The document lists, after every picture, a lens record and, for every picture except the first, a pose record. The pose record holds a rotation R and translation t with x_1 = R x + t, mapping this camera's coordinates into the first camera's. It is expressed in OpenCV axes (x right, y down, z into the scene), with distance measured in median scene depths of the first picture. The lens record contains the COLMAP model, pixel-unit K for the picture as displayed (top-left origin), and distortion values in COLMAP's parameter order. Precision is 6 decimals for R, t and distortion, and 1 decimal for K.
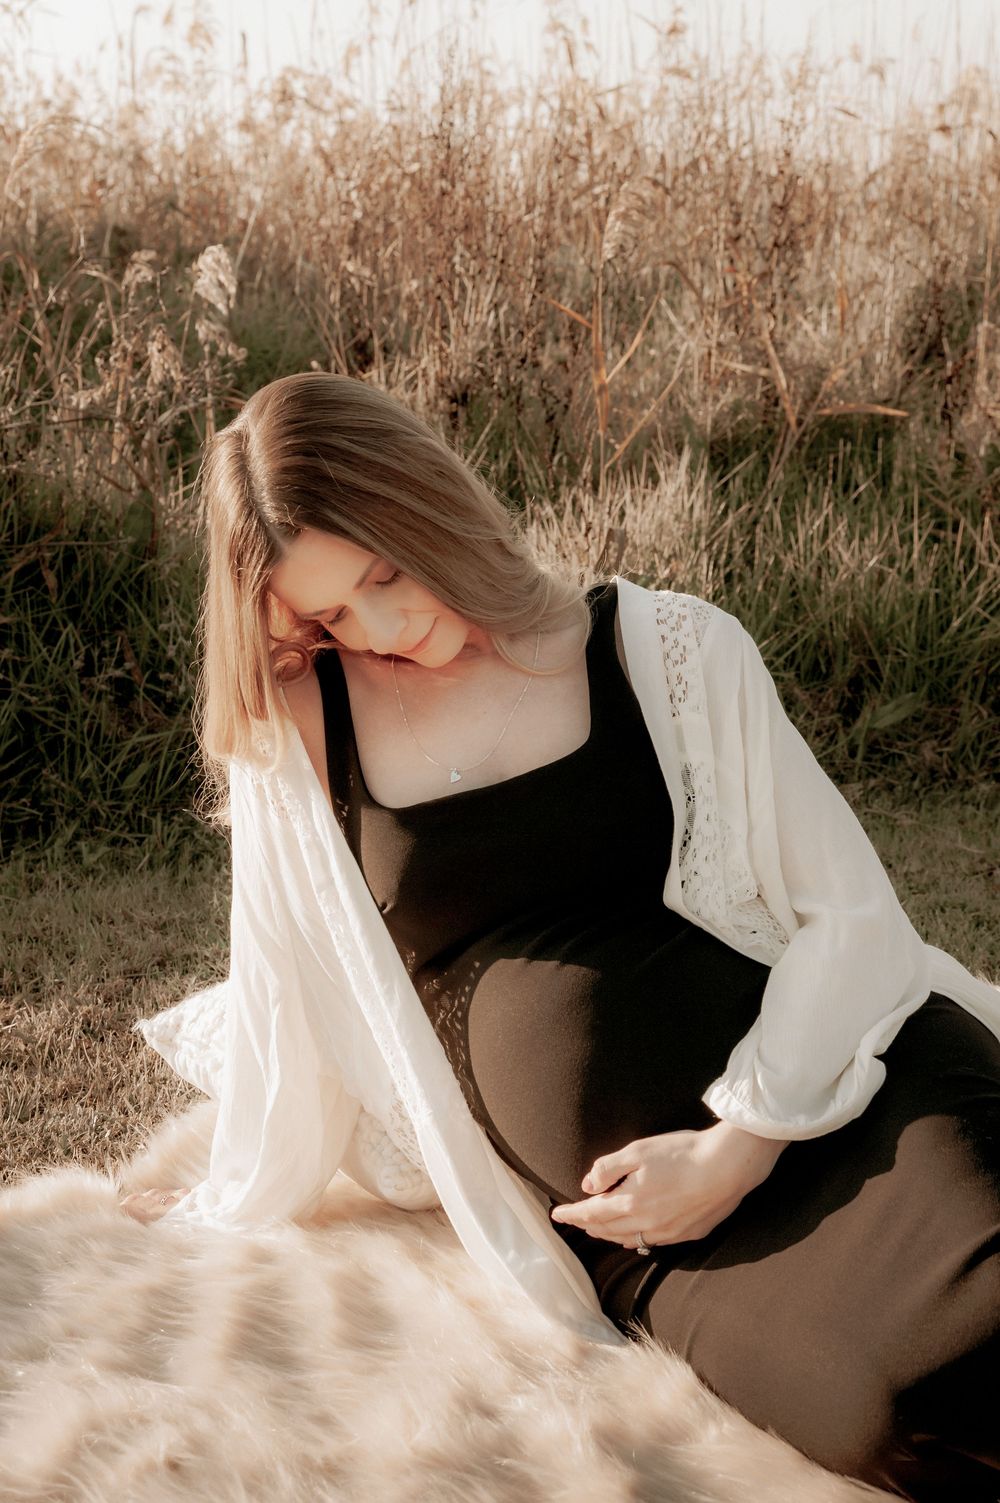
lens RADIAL K [[2270.4, 0, 500.0], [0, 2270.4, 751.5], [0, 0, 1]] dist [0.025869, 0.081649]
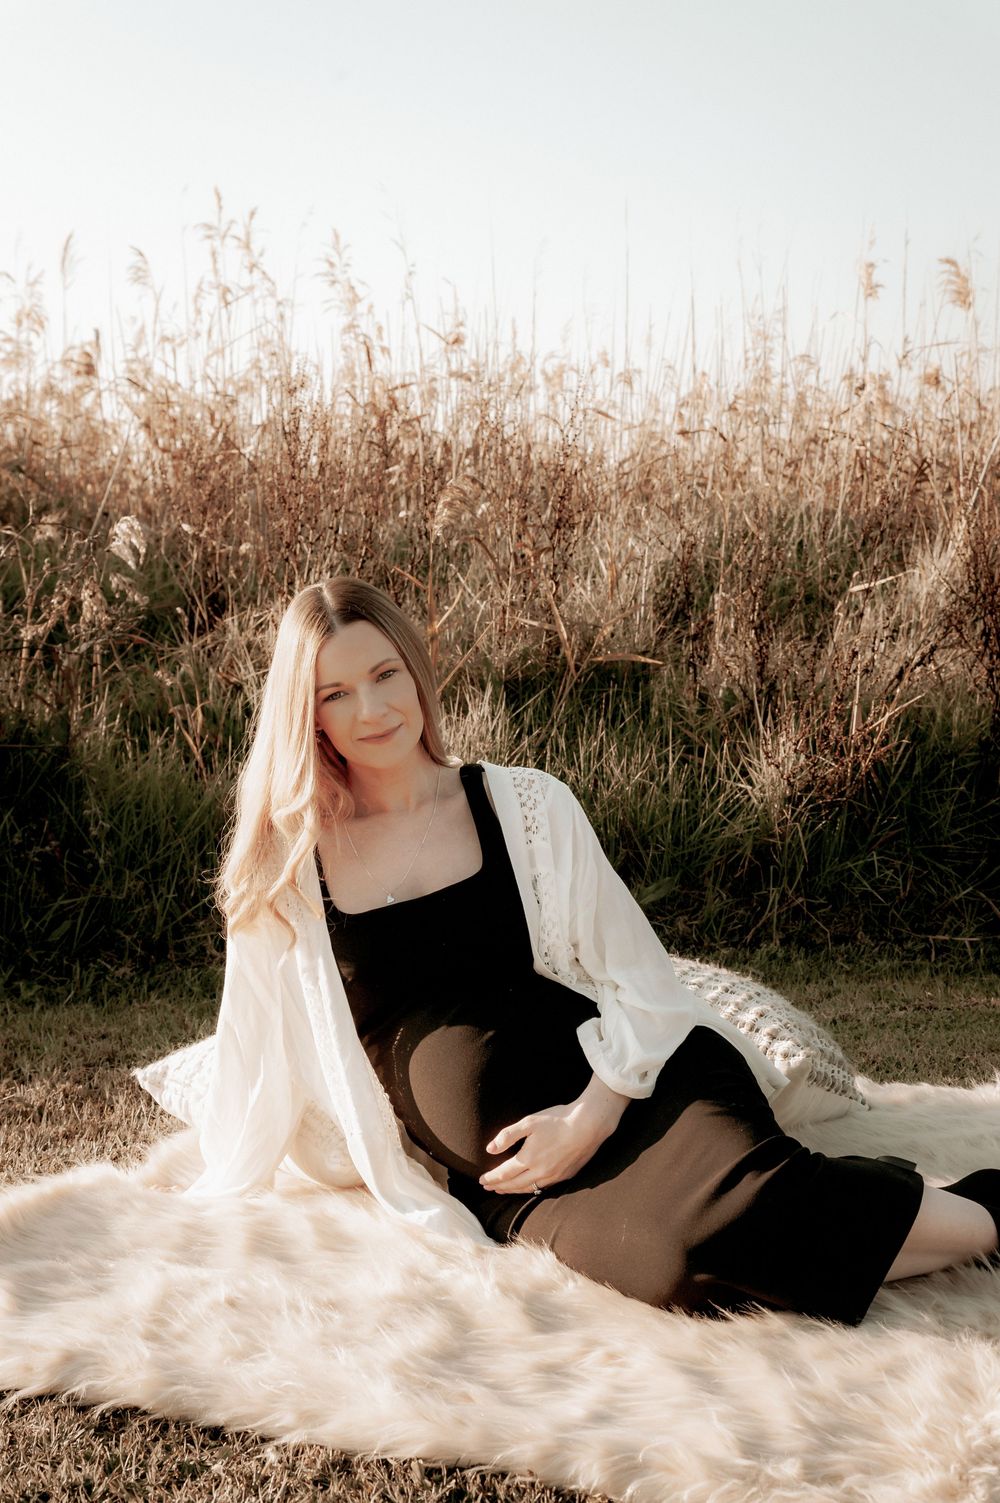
lens RADIAL K [[2174.8, 0, 500.0], [0, 2174.8, 751.5], [0, 0, 1]] dist [-0.002226, 0.031135]
pose [[0.993477, 0.021681, 0.111950, -0.047372], [-0.009559, 0.994137, -0.107702, 0.033421], [-0.113629, 0.105930, 0.987860, -0.188399]]
